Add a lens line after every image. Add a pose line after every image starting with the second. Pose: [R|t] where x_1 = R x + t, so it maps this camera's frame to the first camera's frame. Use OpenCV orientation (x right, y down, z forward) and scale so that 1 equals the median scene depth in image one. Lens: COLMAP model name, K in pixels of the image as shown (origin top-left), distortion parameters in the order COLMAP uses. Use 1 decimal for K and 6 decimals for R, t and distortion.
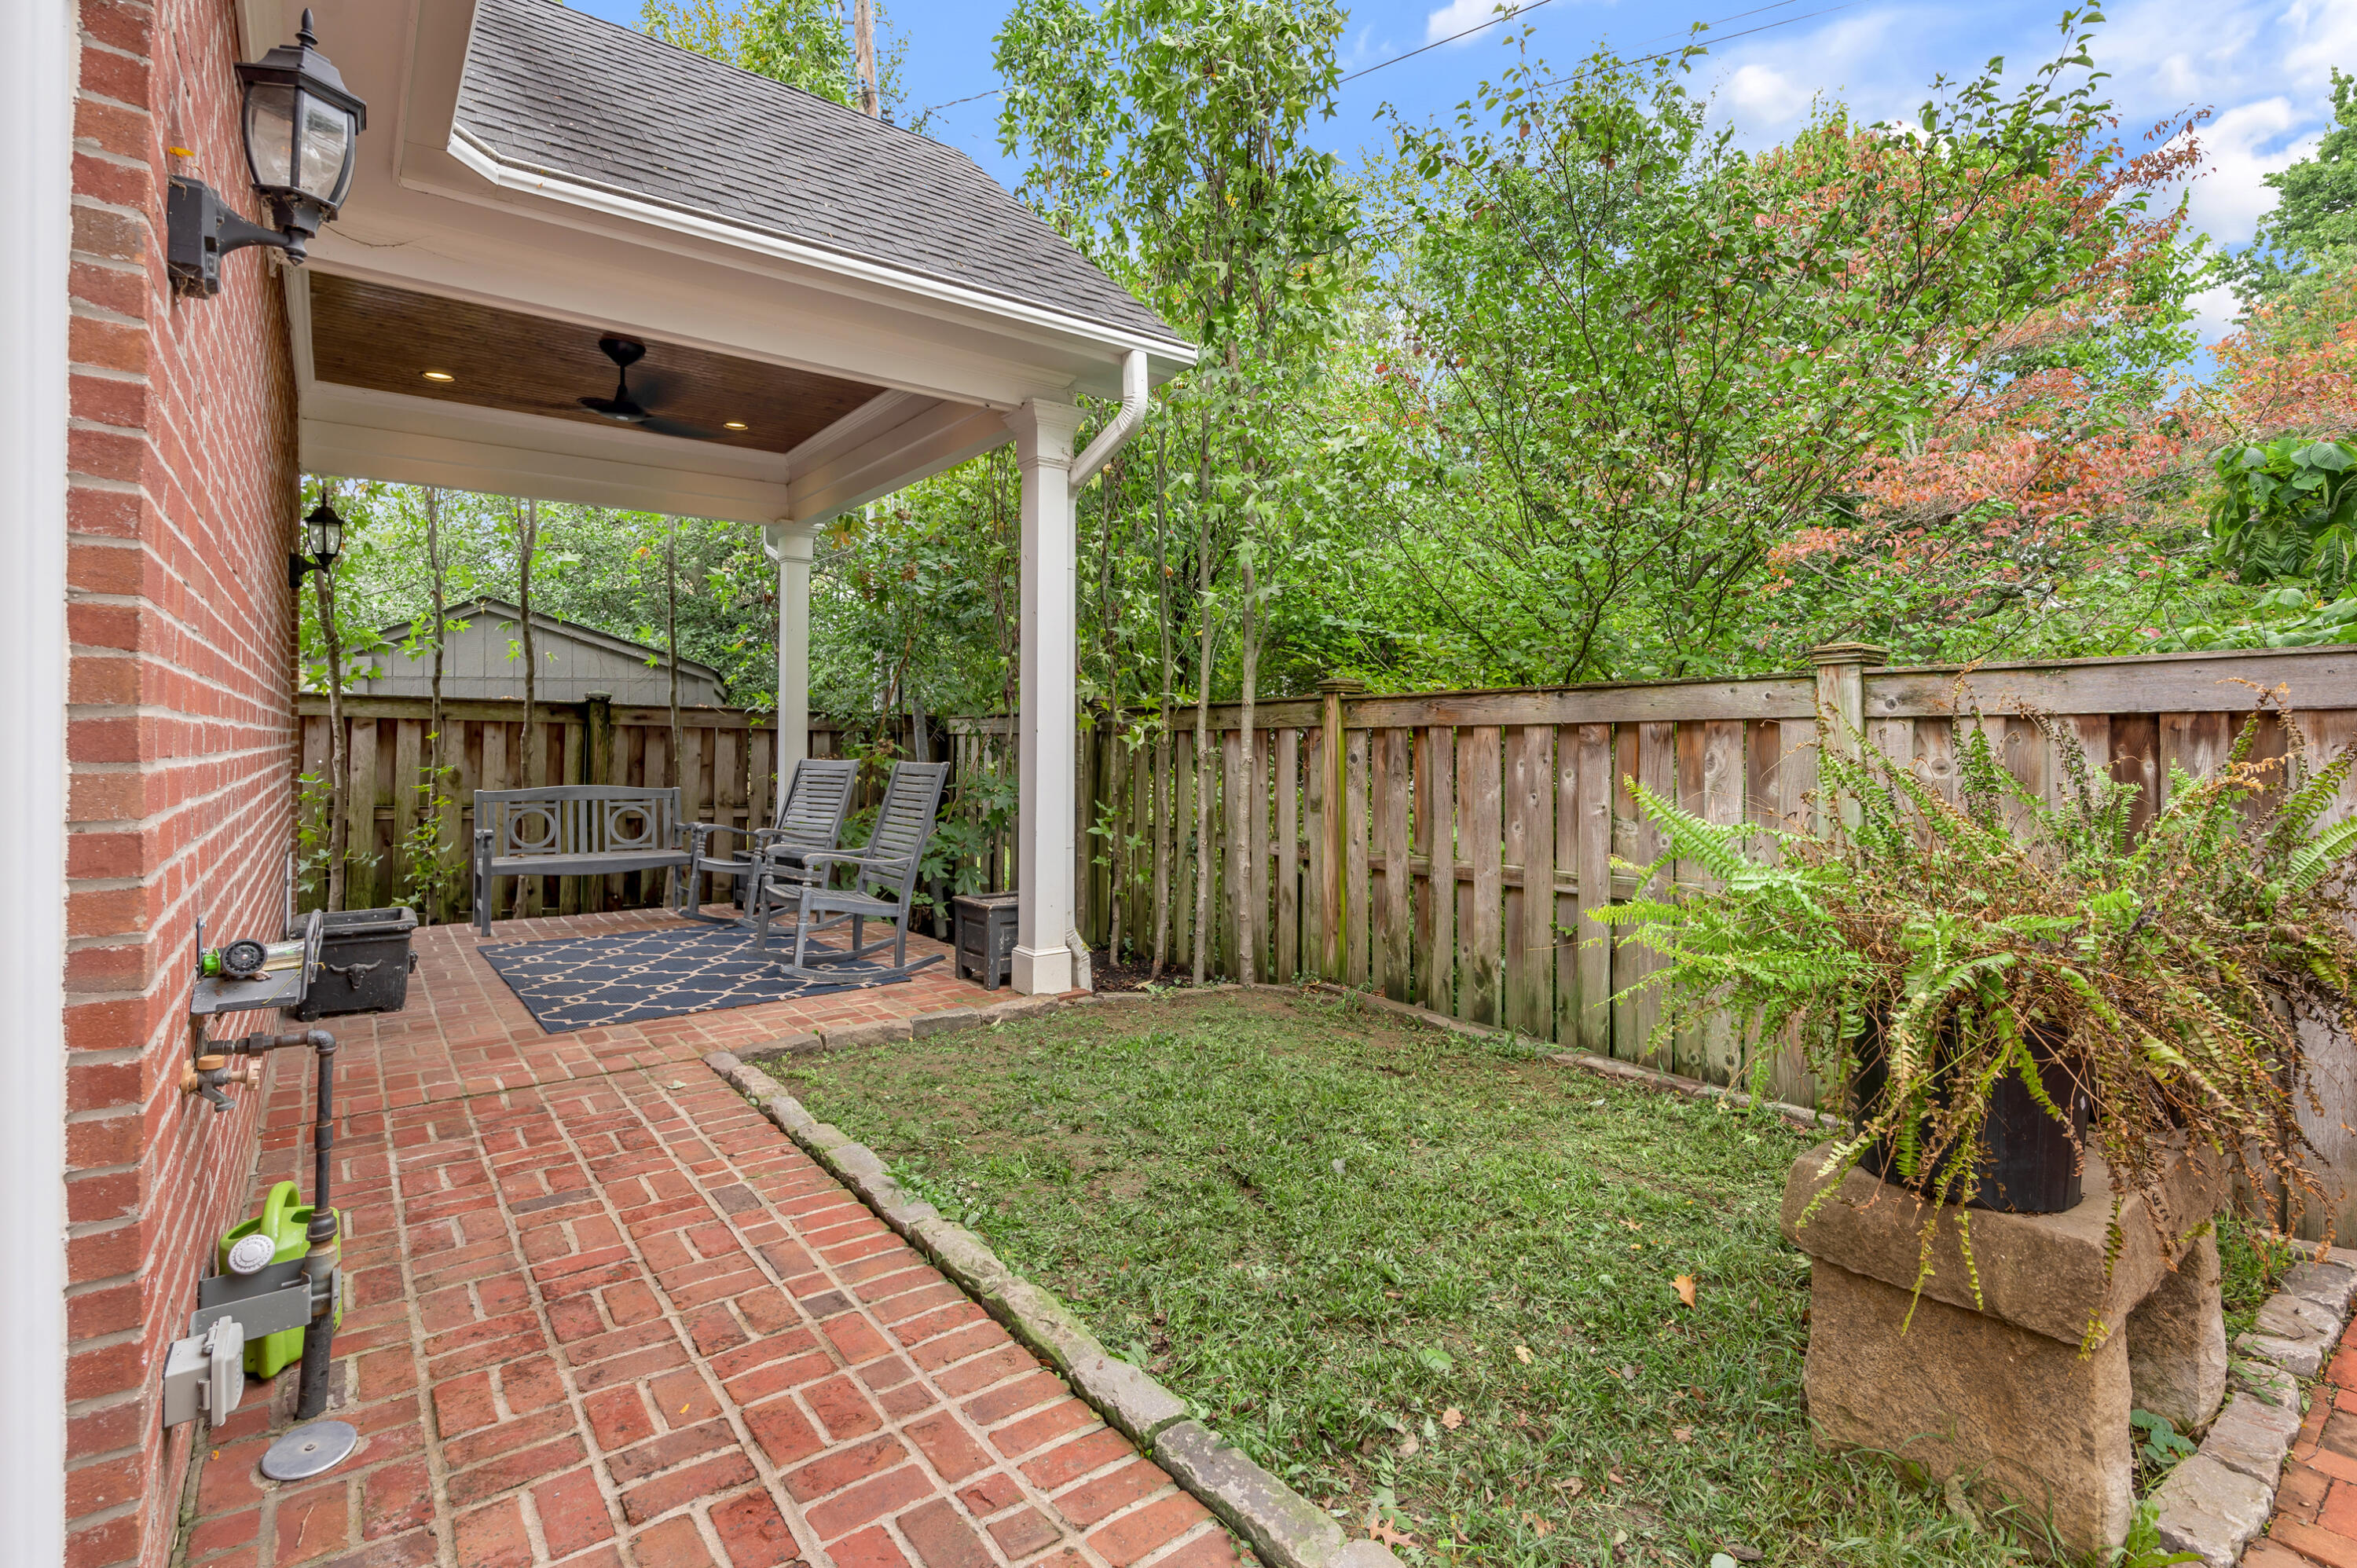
lens RADIAL K [[1113.5, 0, 1176.0], [0, 1113.5, 765.2], [0, 0, 1]] dist [-0.007740, 0.000344]
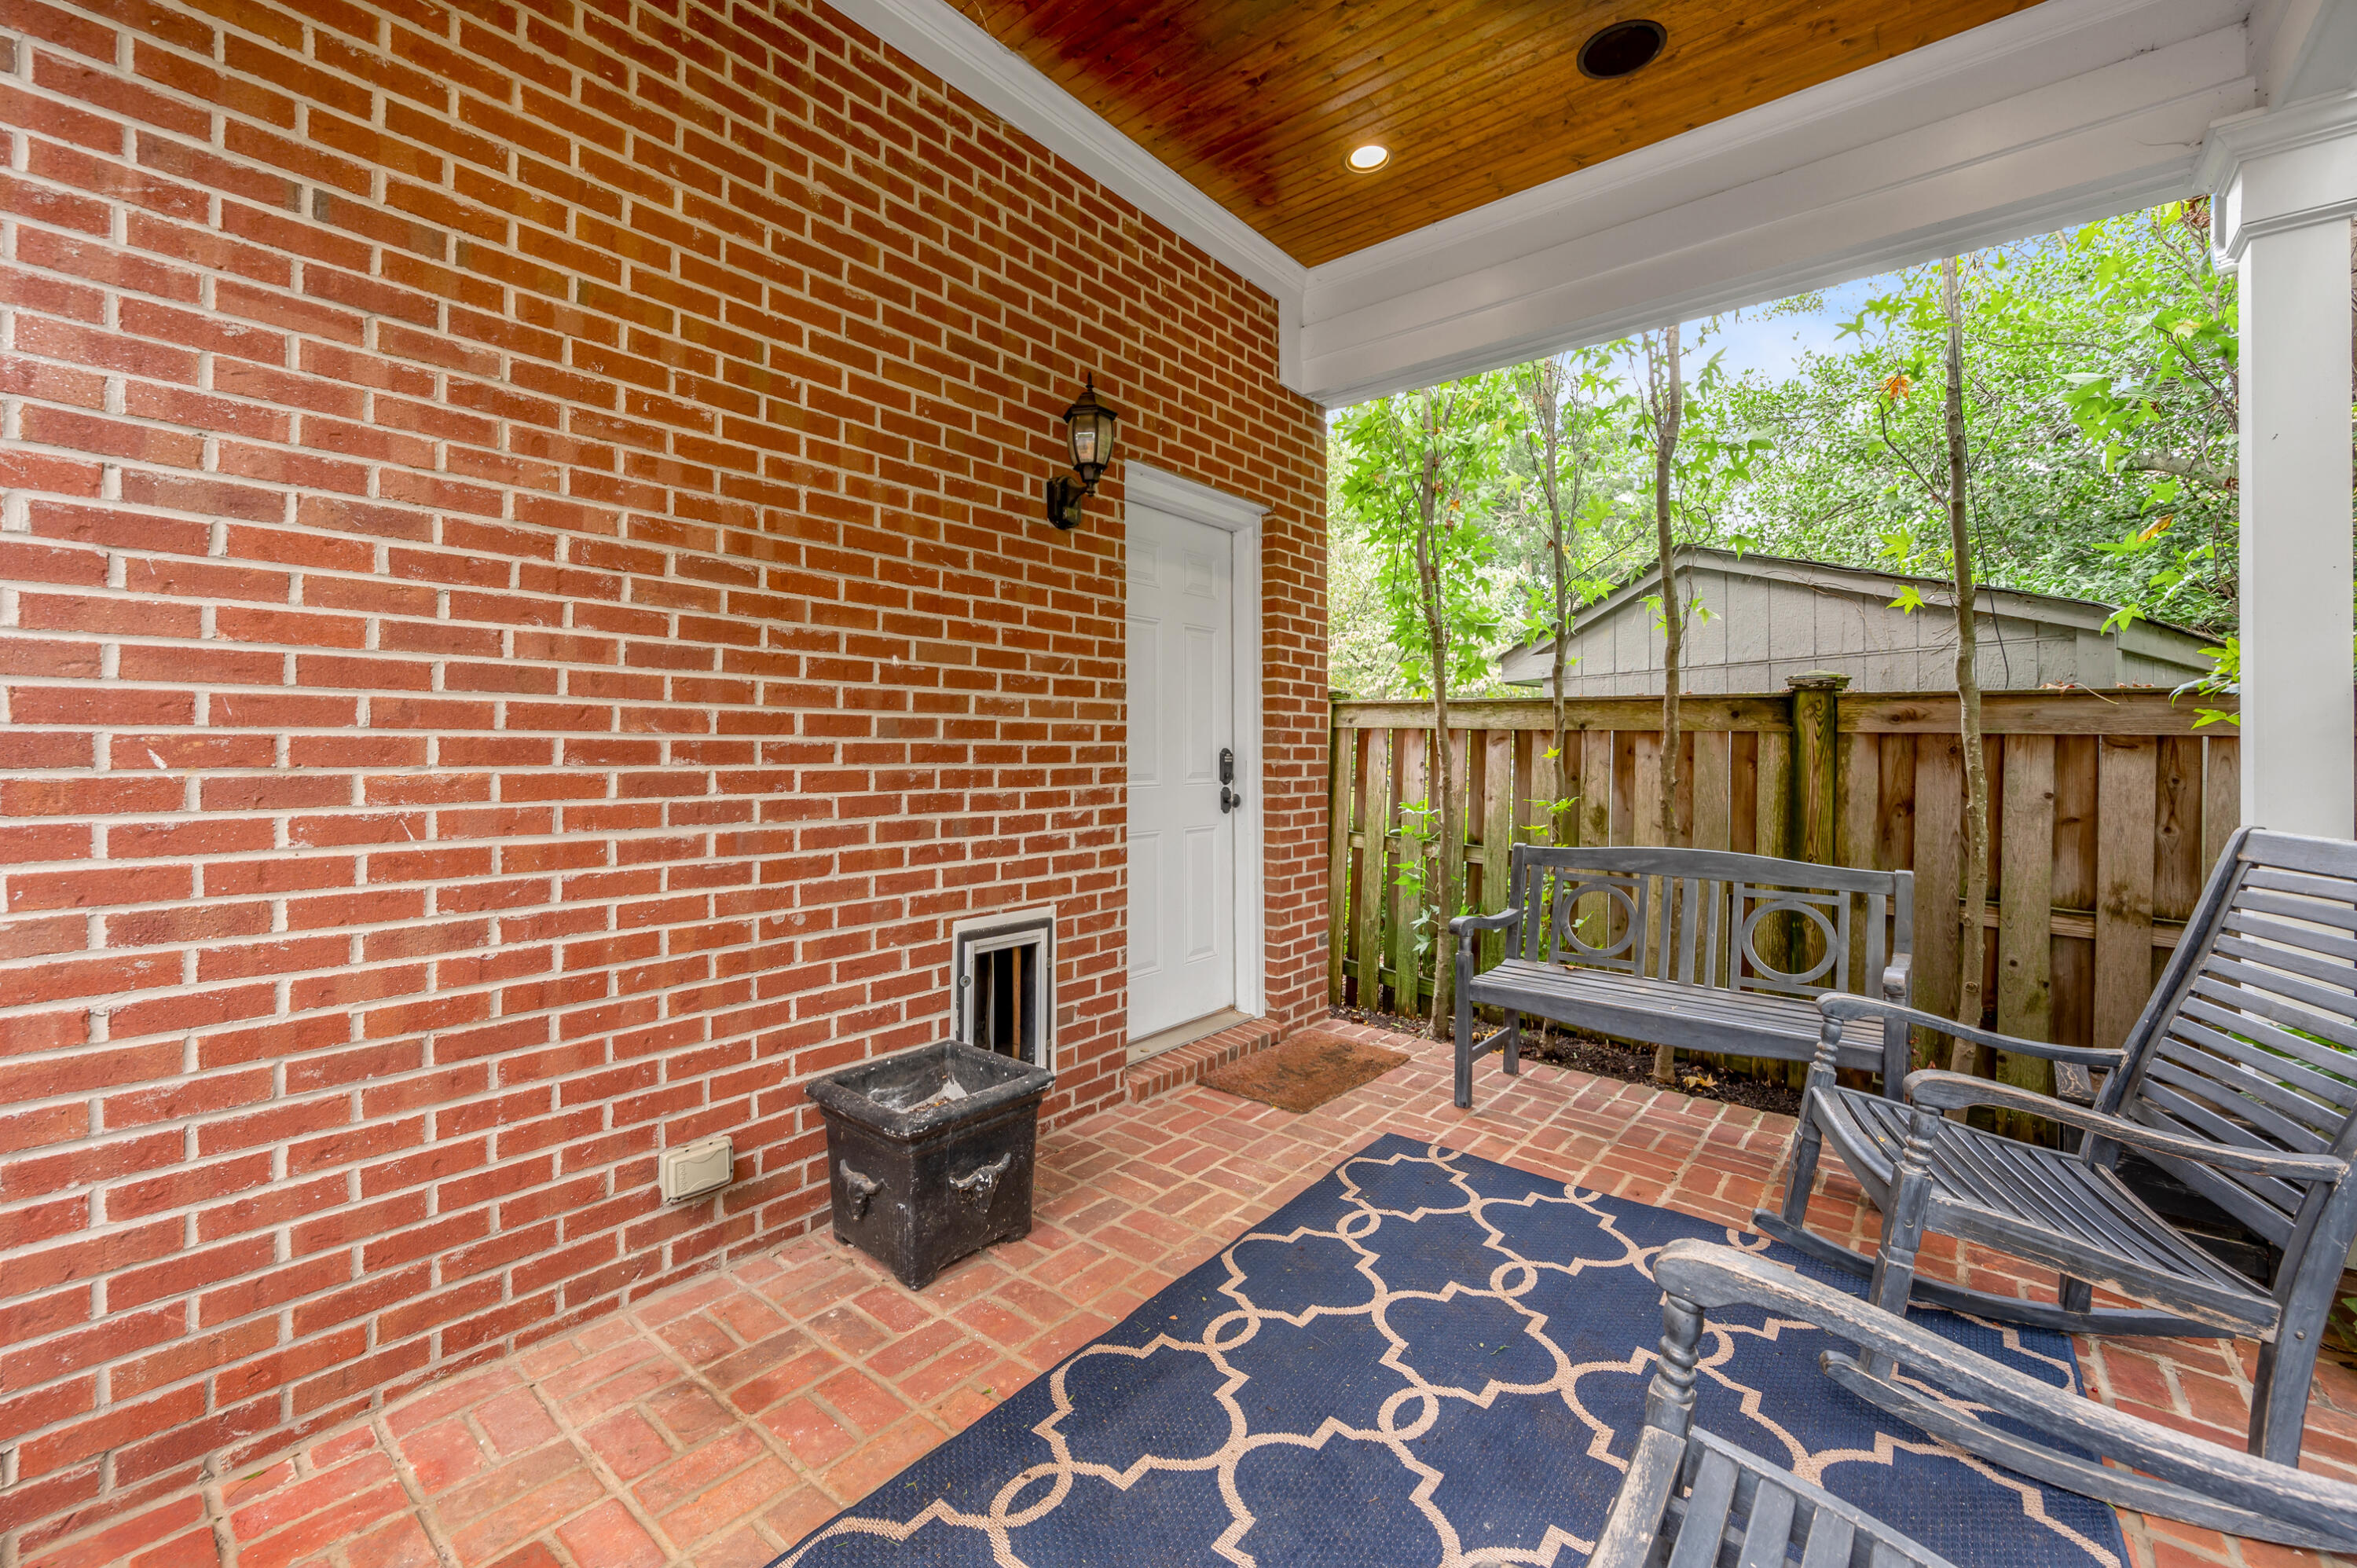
lens RADIAL K [[968.9, 0, 1167.1], [0, 968.9, 775.4], [0, 0, 1]] dist [-0.007181, 0.000482]
pose [[0.220294, 0.029816, -0.974978, -0.130986], [-0.015780, 0.999511, 0.027001, -0.023525], [0.975306, 0.009436, 0.220657, 0.590119]]
